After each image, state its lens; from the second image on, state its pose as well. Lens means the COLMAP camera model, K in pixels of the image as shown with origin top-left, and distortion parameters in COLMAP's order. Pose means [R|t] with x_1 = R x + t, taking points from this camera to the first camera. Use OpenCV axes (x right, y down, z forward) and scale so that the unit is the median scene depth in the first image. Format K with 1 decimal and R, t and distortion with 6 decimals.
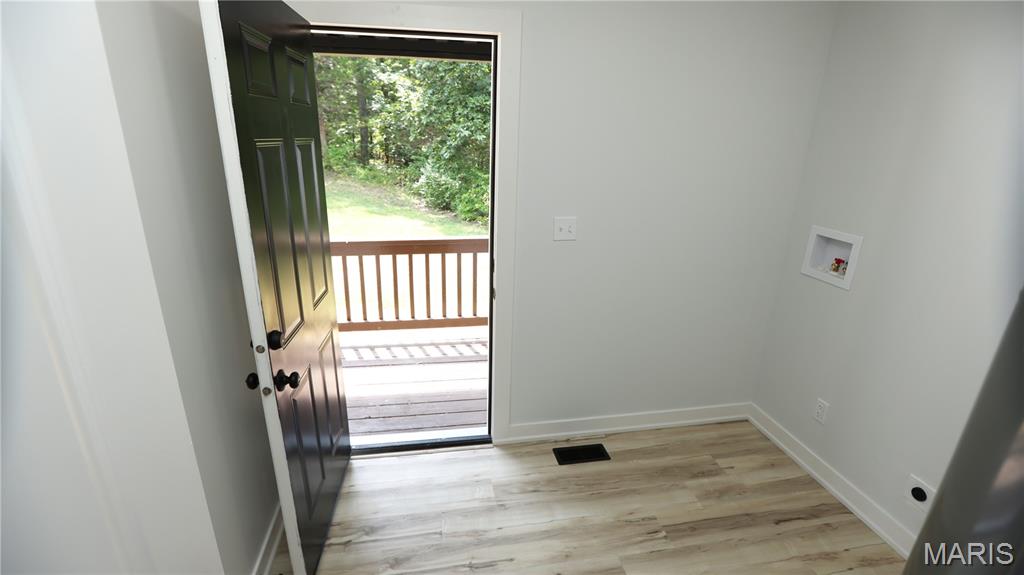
lens RADIAL K [[460.4, 0, 510.1], [0, 460.4, 291.2], [0, 0, 1]] dist [-0.051551, 0.019473]
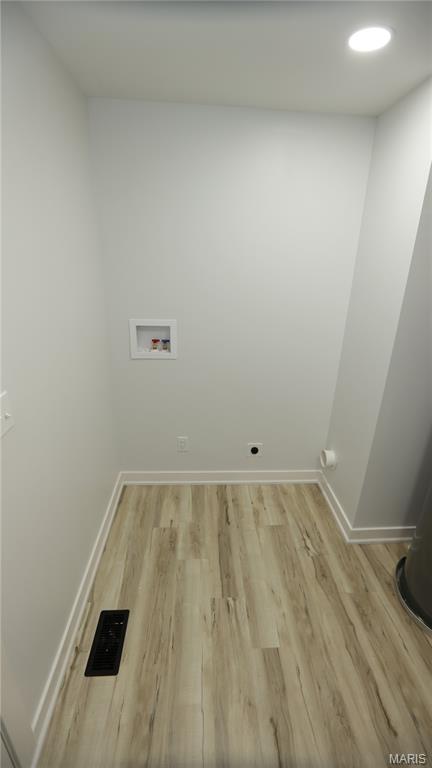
lens RADIAL K [[345.3, 0, 217.5], [0, 345.3, 392.8], [0, 0, 1]] dist [-0.051551, 0.019473]
pose [[0.120885, -0.399436, 0.908756, -0.225900], [0.289229, 0.889922, 0.352684, -0.236206], [-0.949596, 0.220204, 0.223107, 0.636706]]
